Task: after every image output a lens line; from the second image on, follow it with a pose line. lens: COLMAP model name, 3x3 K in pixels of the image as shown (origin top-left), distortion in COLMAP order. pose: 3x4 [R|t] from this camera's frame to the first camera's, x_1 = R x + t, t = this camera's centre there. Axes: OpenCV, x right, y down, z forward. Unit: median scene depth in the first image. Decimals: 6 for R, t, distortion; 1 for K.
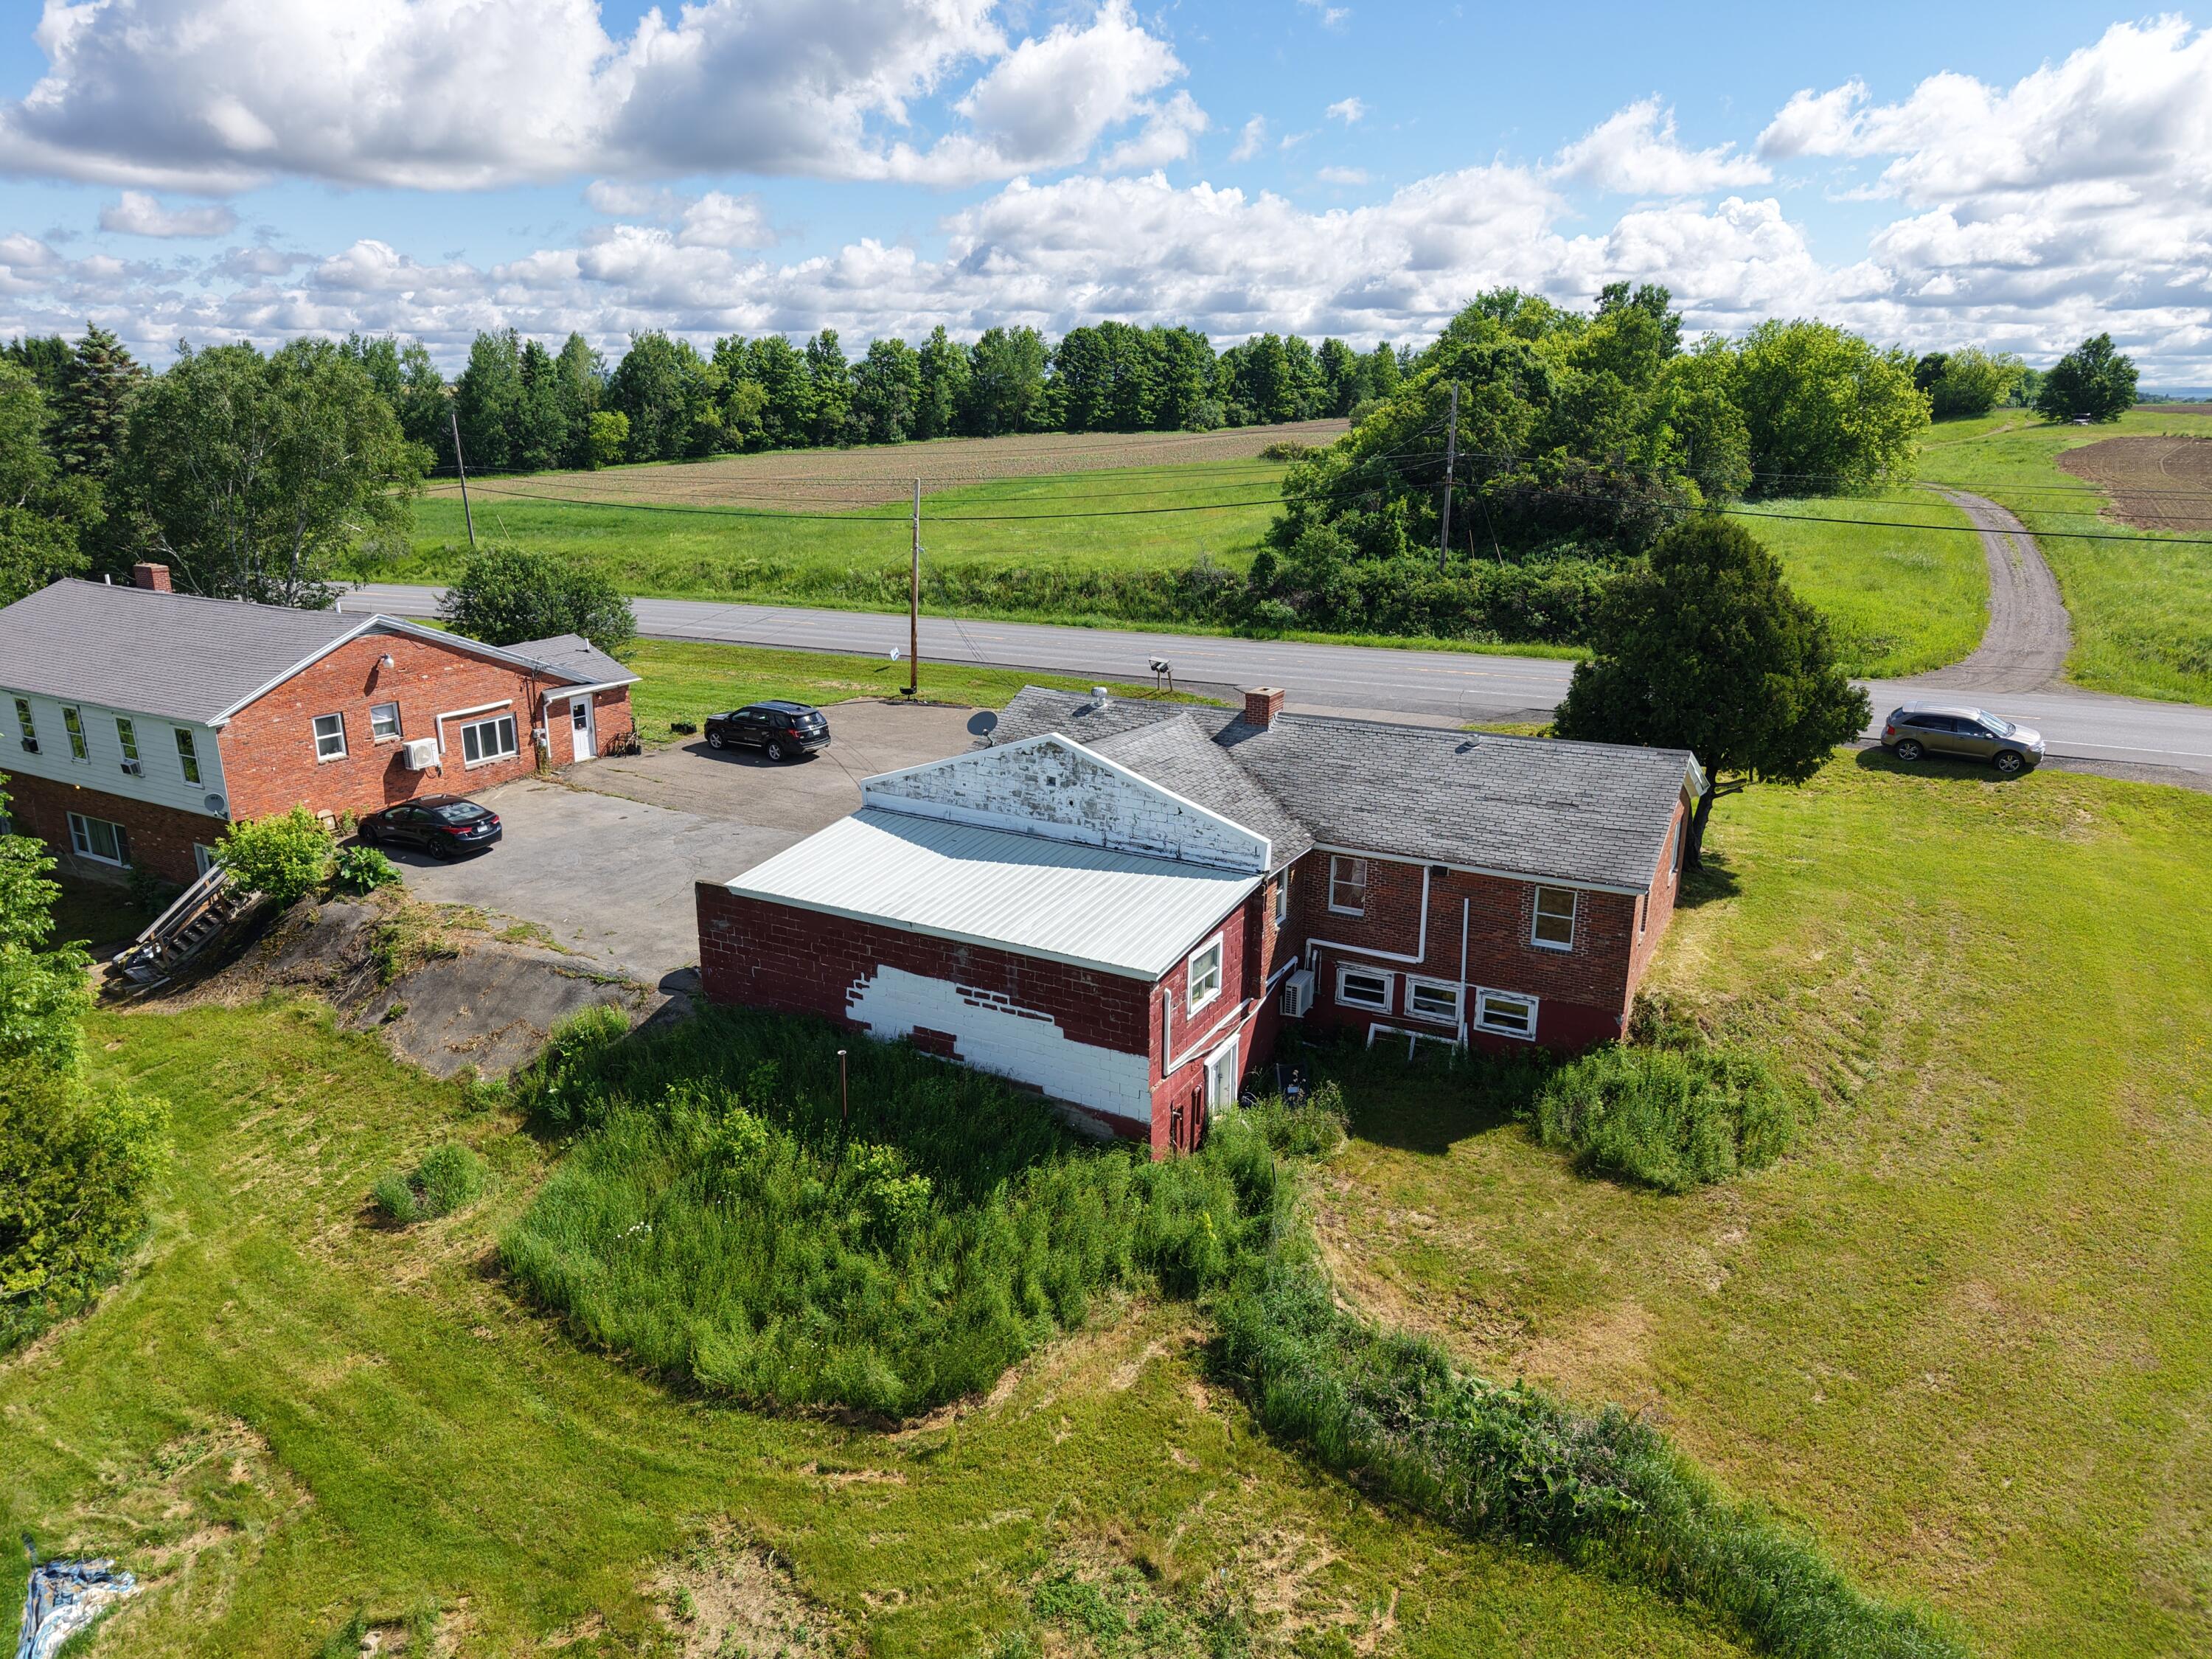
lens RADIAL K [[1504.0, 0, 1100.3], [0, 1504.0, 830.9], [0, 0, 1]] dist [0.021045, -0.019908]
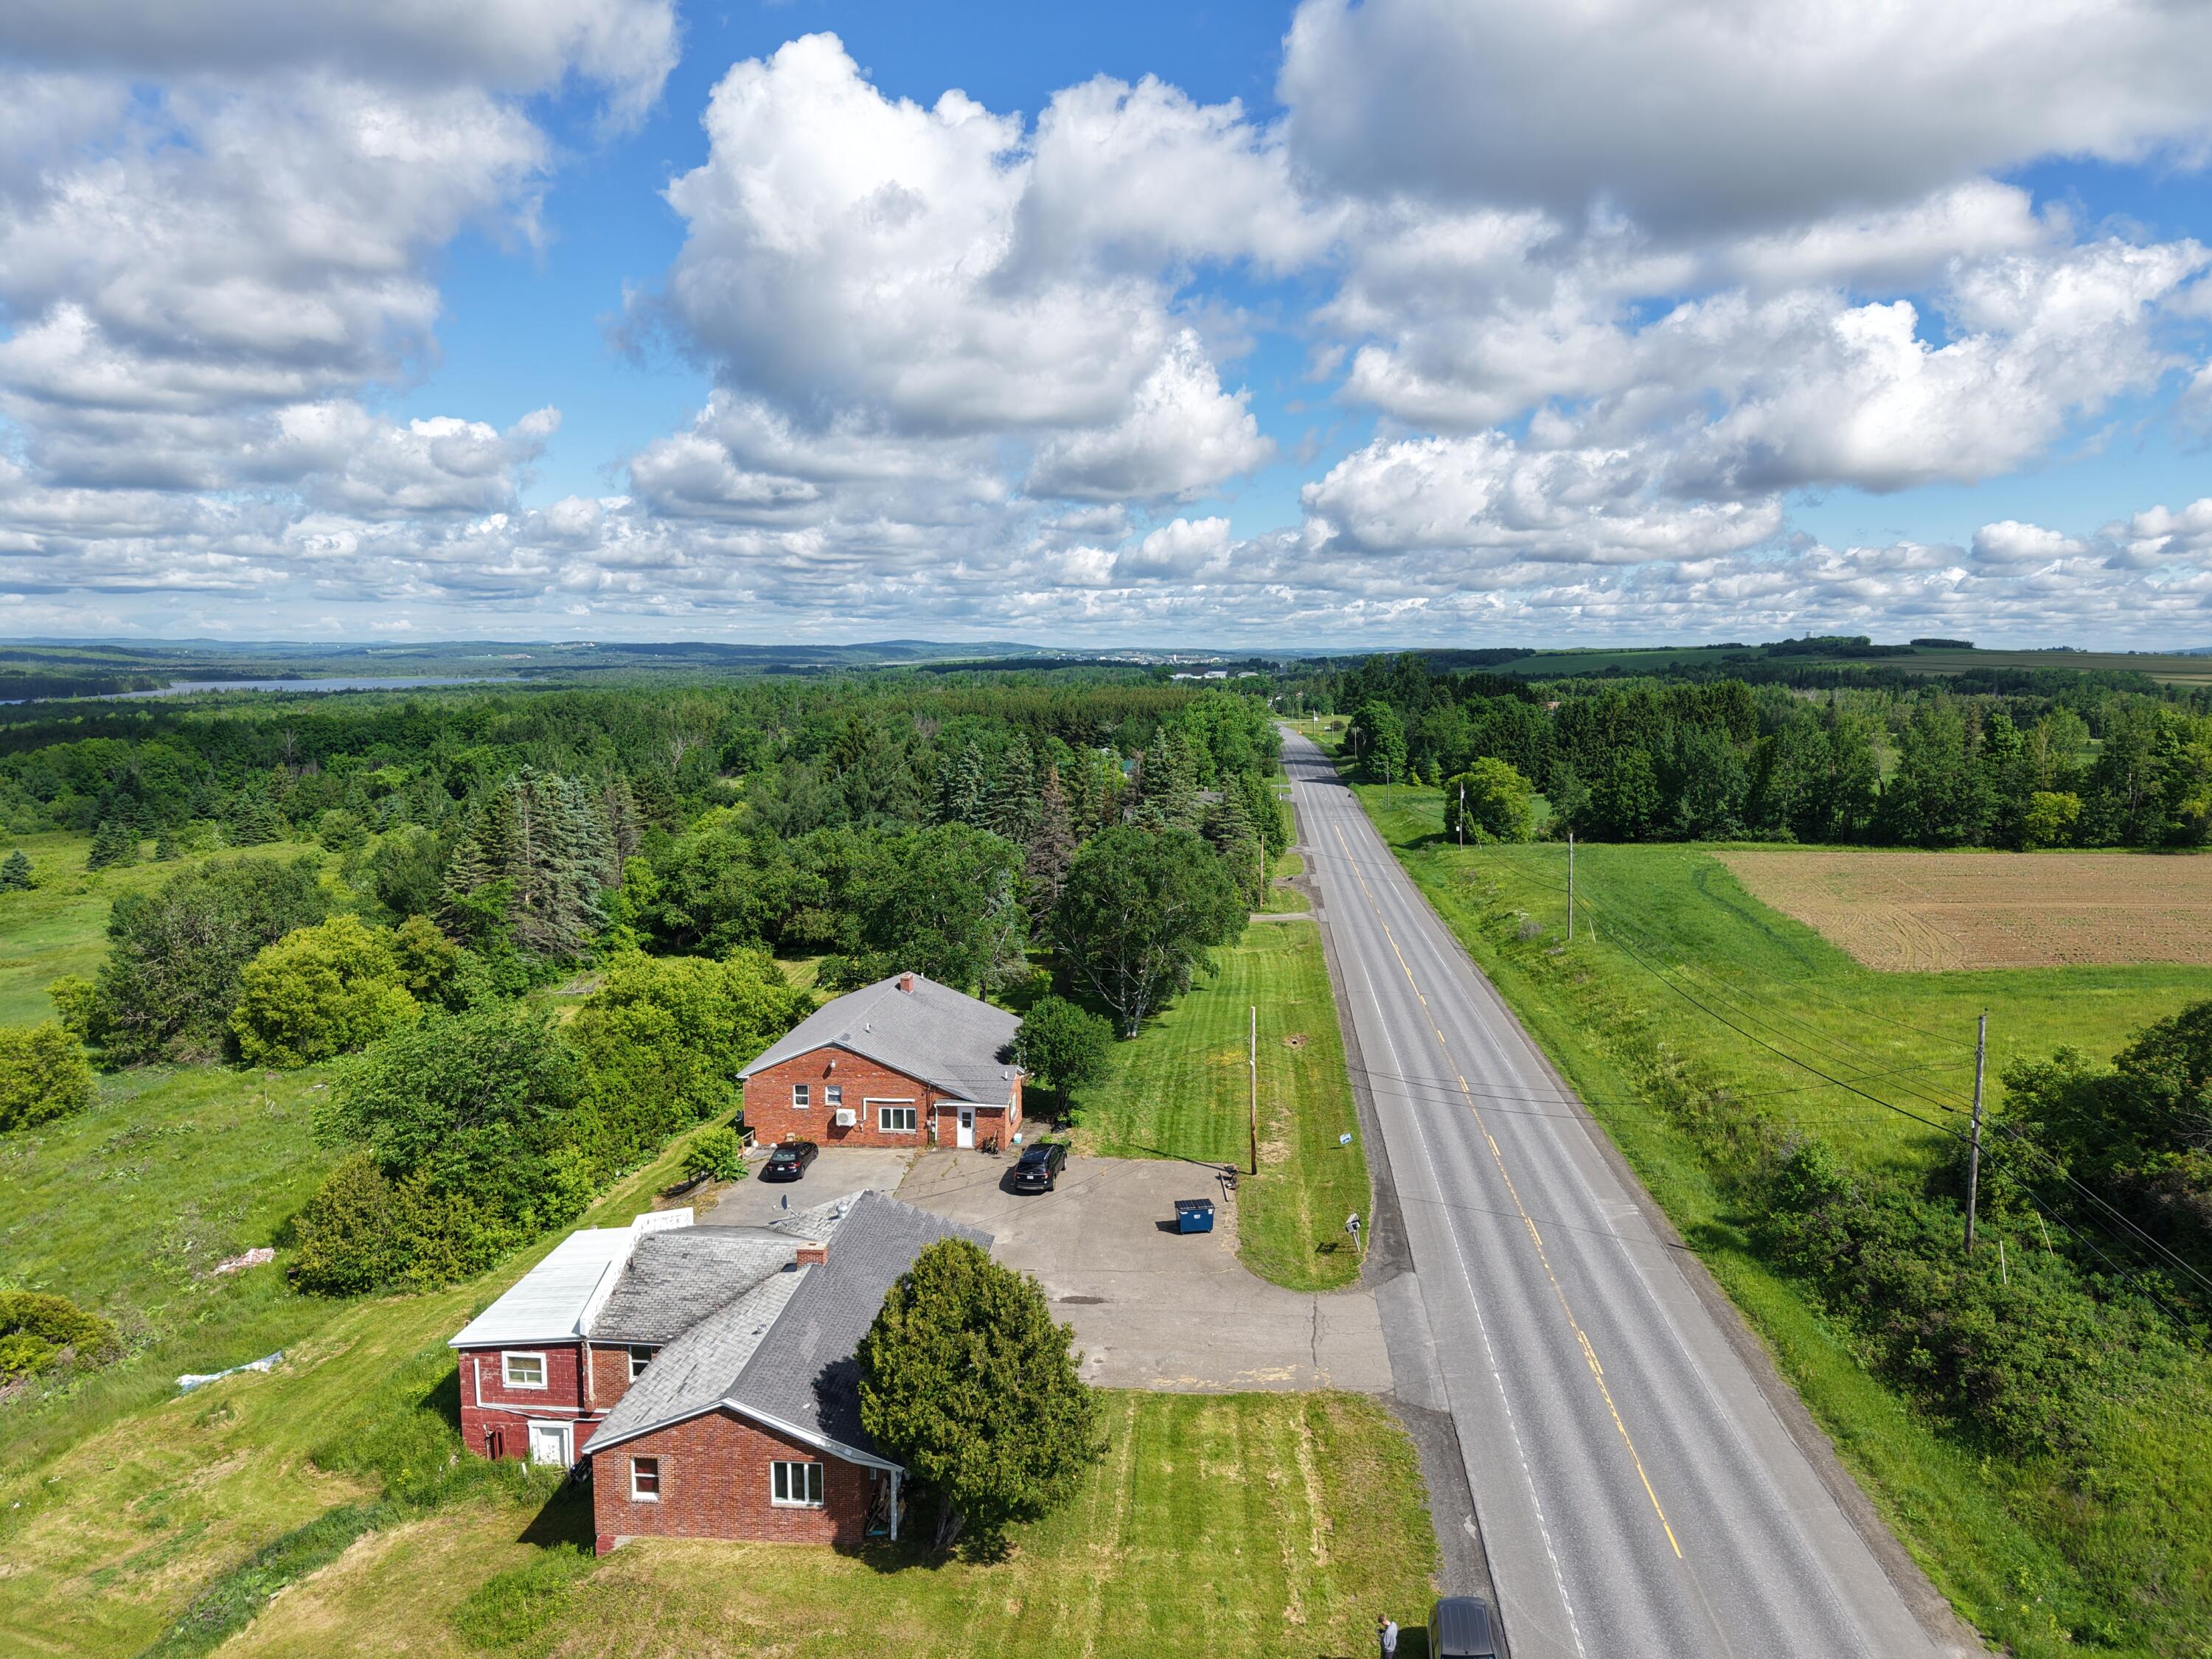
lens RADIAL K [[1504.0, 0, 1112.6], [0, 1504.0, 816.1], [0, 0, 1]] dist [0.021045, -0.019908]
pose [[0.388180, 0.097405, -0.916422, 1.708102], [-0.254014, 0.967189, -0.004794, -0.628968], [0.885886, 0.234645, 0.400185, 0.654948]]
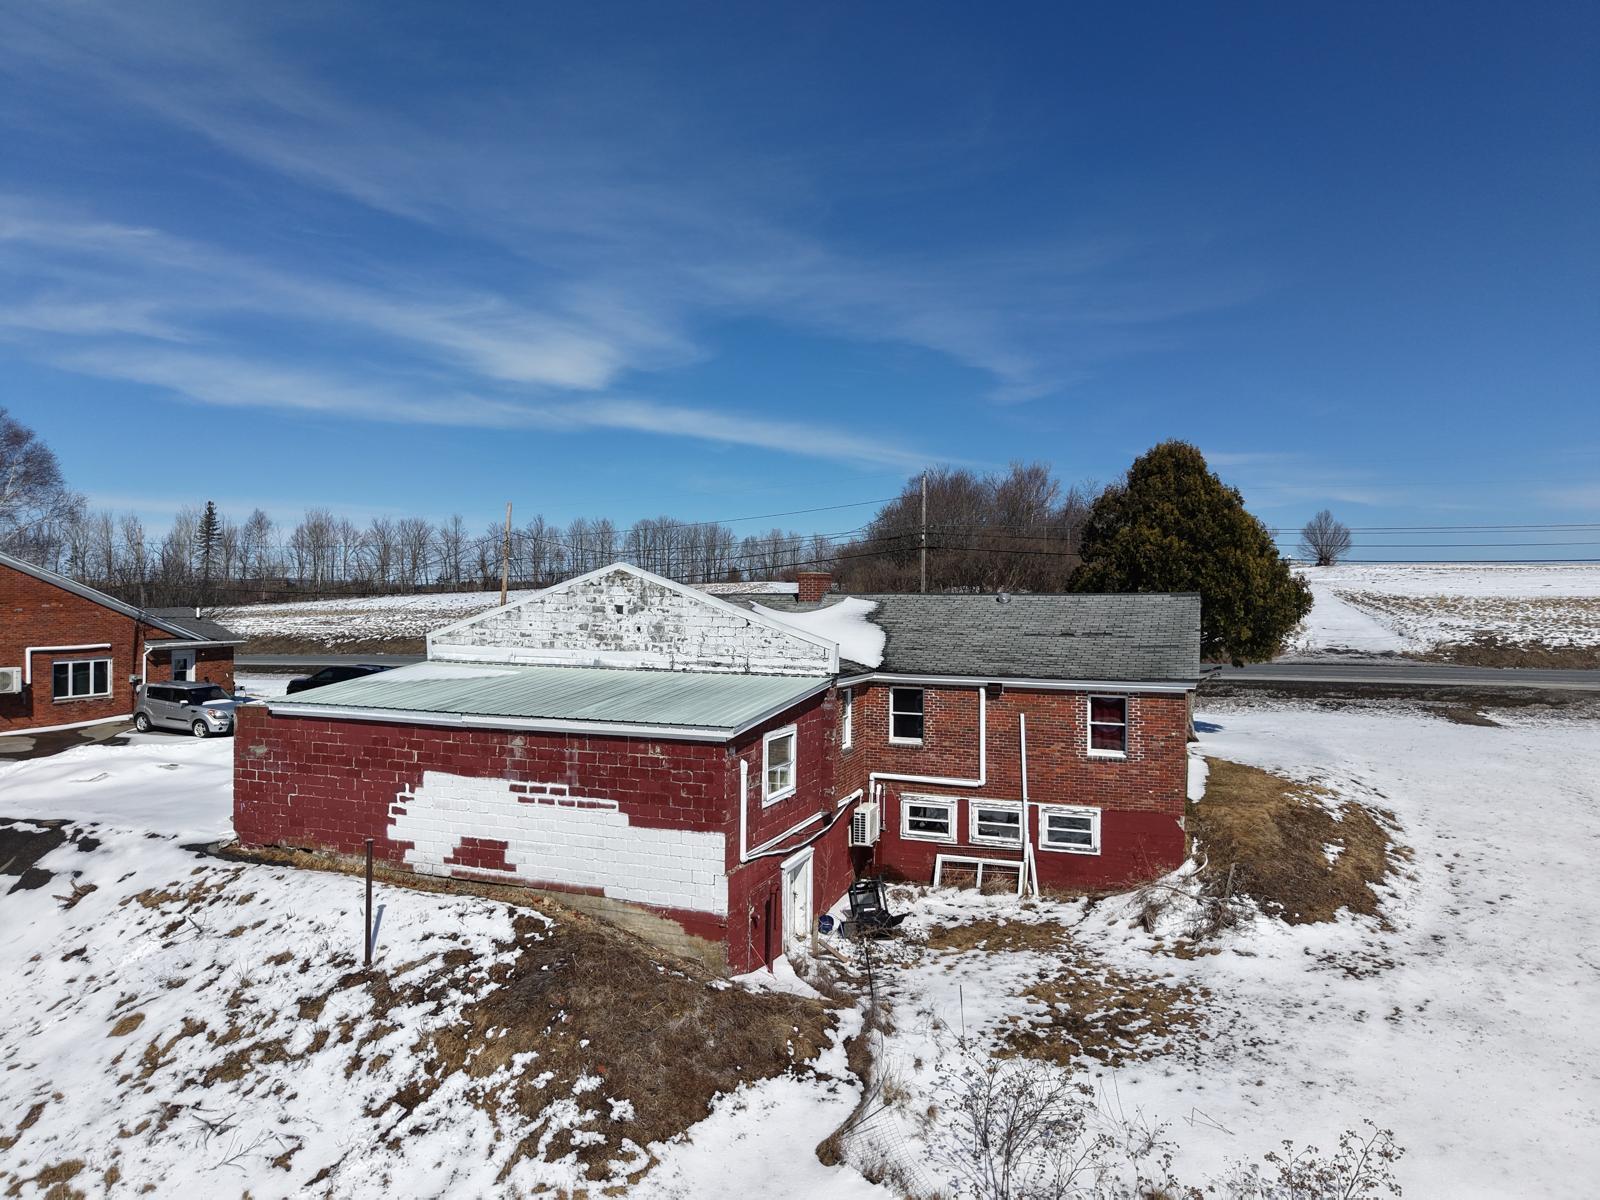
lens RADIAL K [[1066.7, 0, 810.8], [0, 1066.7, 593.3], [0, 0, 1]] dist [0.003294, -0.002056]
pose [[0.989838, 0.003493, 0.142155, -0.006447], [0.037166, 0.958594, -0.282341, 0.160573], [-0.137255, 0.284755, 0.948723, 0.286565]]
